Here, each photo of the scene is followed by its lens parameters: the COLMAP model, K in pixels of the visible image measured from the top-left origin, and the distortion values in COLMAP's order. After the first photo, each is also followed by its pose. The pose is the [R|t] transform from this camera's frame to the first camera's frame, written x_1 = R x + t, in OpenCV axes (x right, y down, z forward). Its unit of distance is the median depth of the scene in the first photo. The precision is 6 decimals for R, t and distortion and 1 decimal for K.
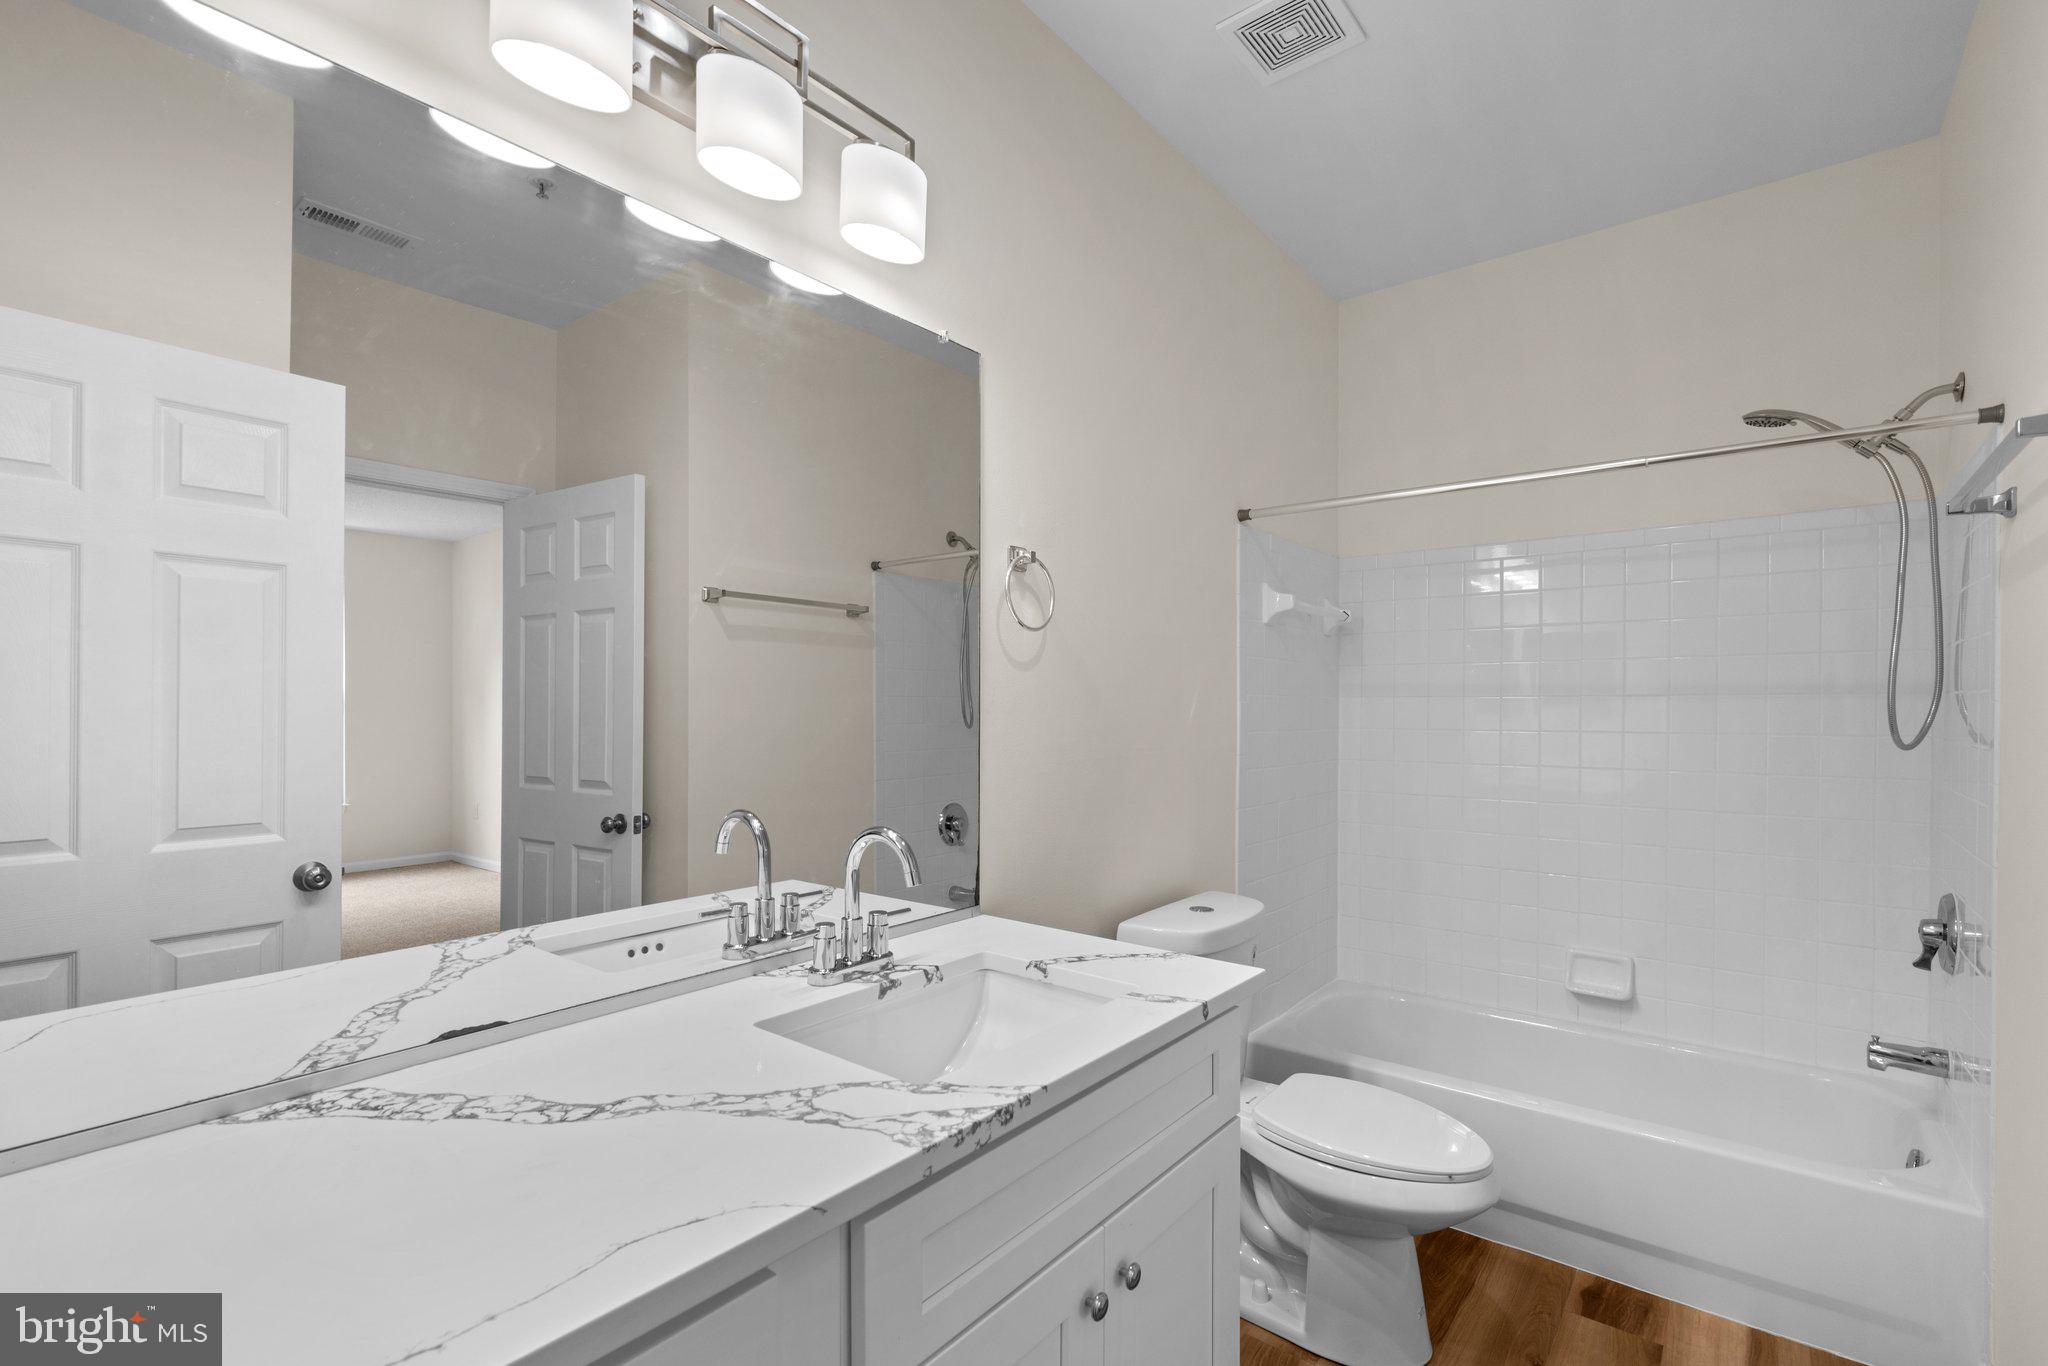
lens RADIAL K [[933.5, 0, 1020.0], [0, 933.5, 705.6], [0, 0, 1]] dist [-0.004646, 0.000191]
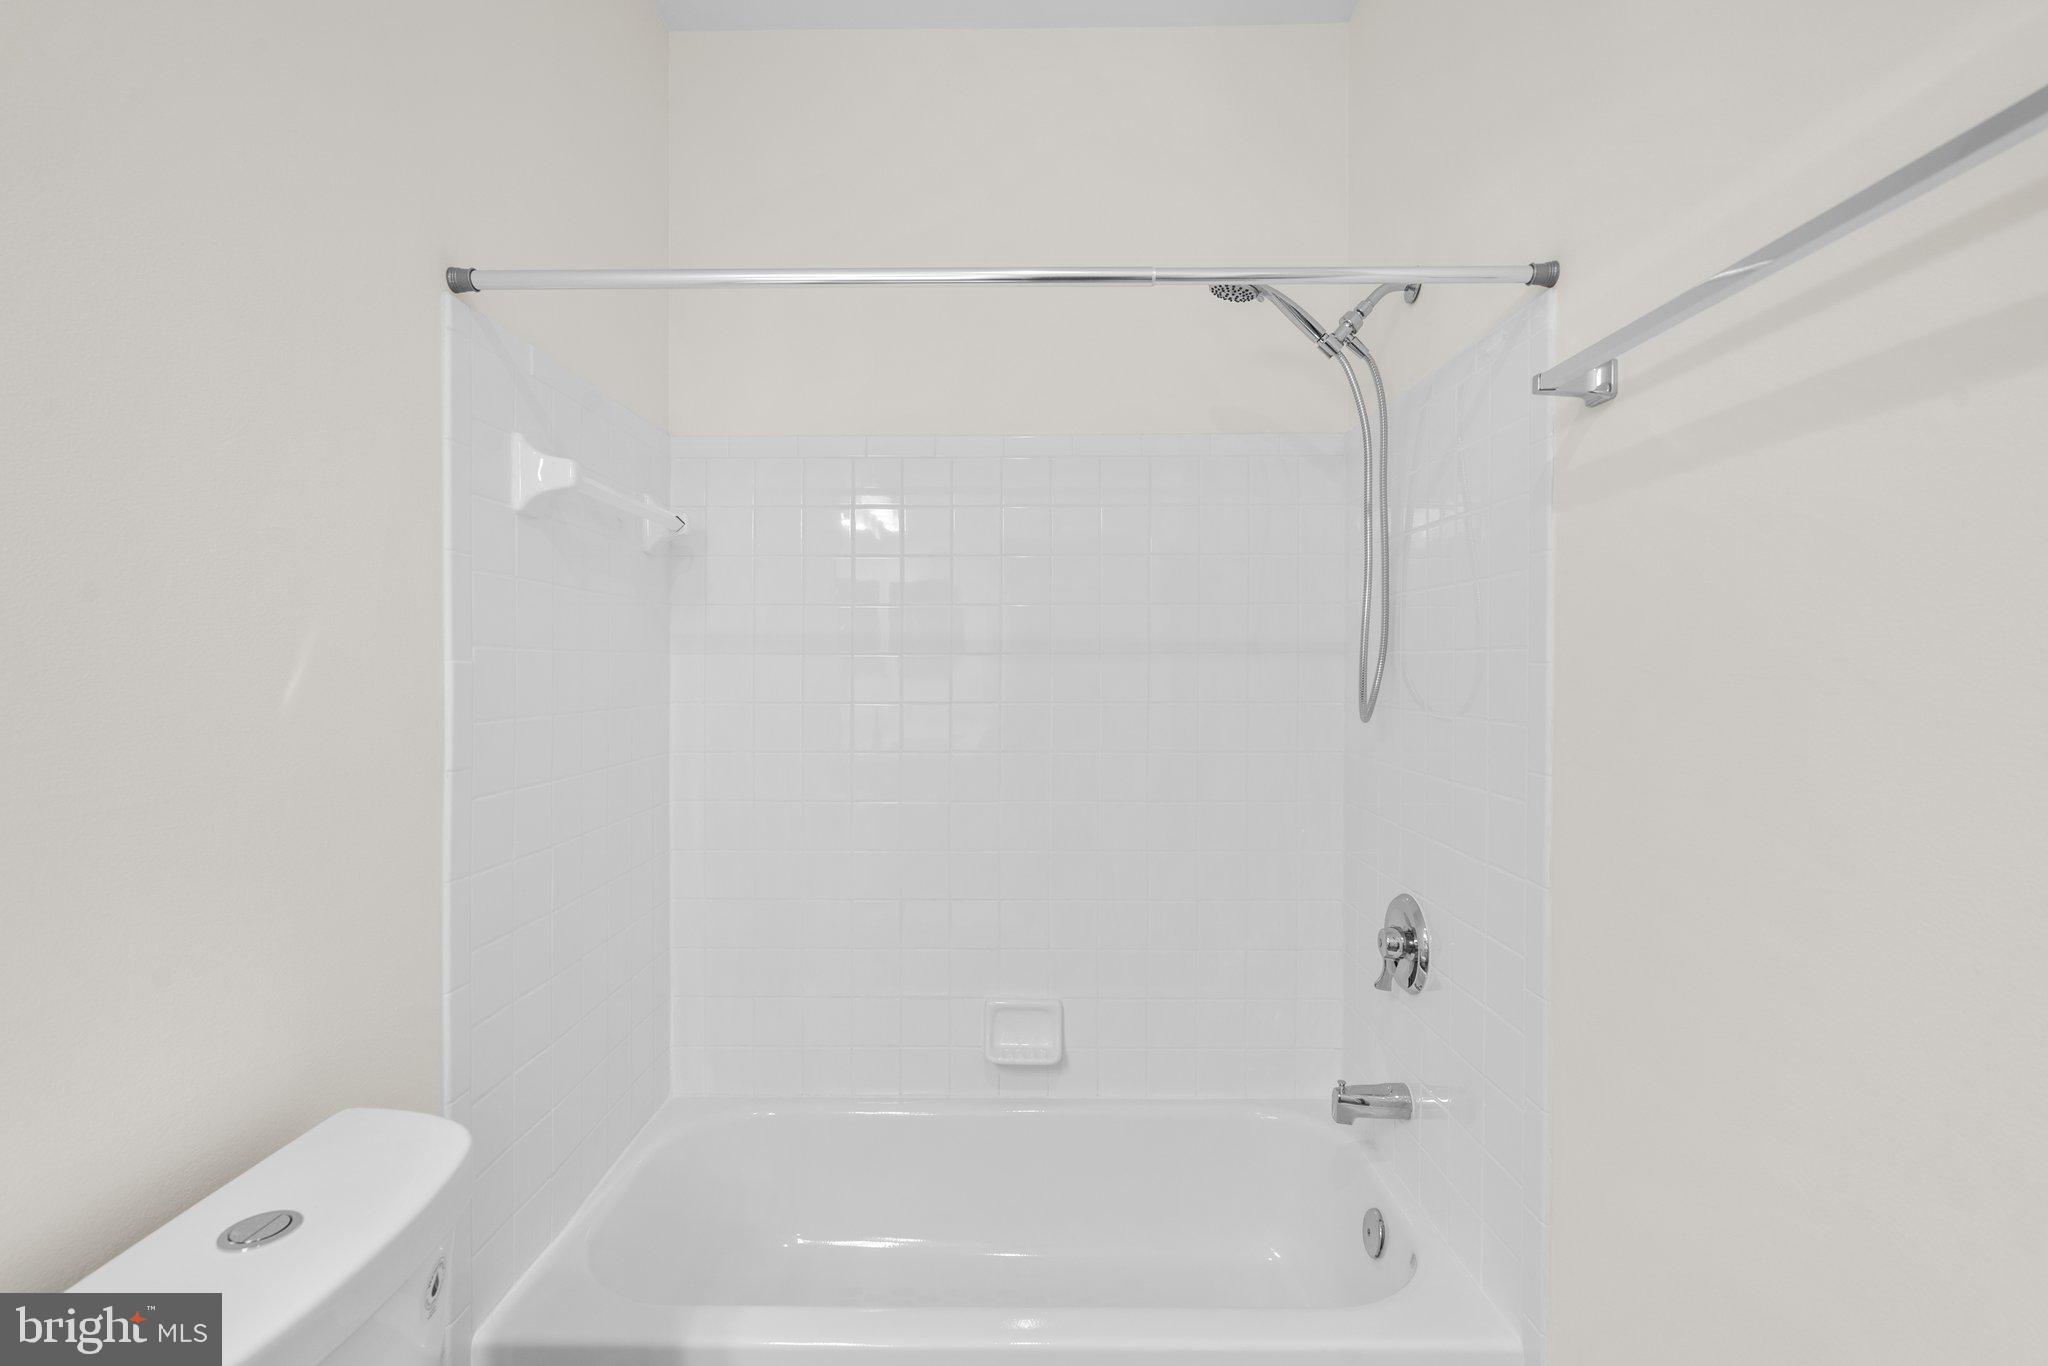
lens RADIAL K [[977.1, 0, 1020.2], [0, 977.1, 686.4], [0, 0, 1]] dist [-0.002804, -0.000223]
pose [[0.793980, -0.014225, 0.607777, 0.153243], [-0.000596, 0.999708, 0.024176, -0.003770], [-0.607943, -0.019558, 0.793740, 0.396912]]
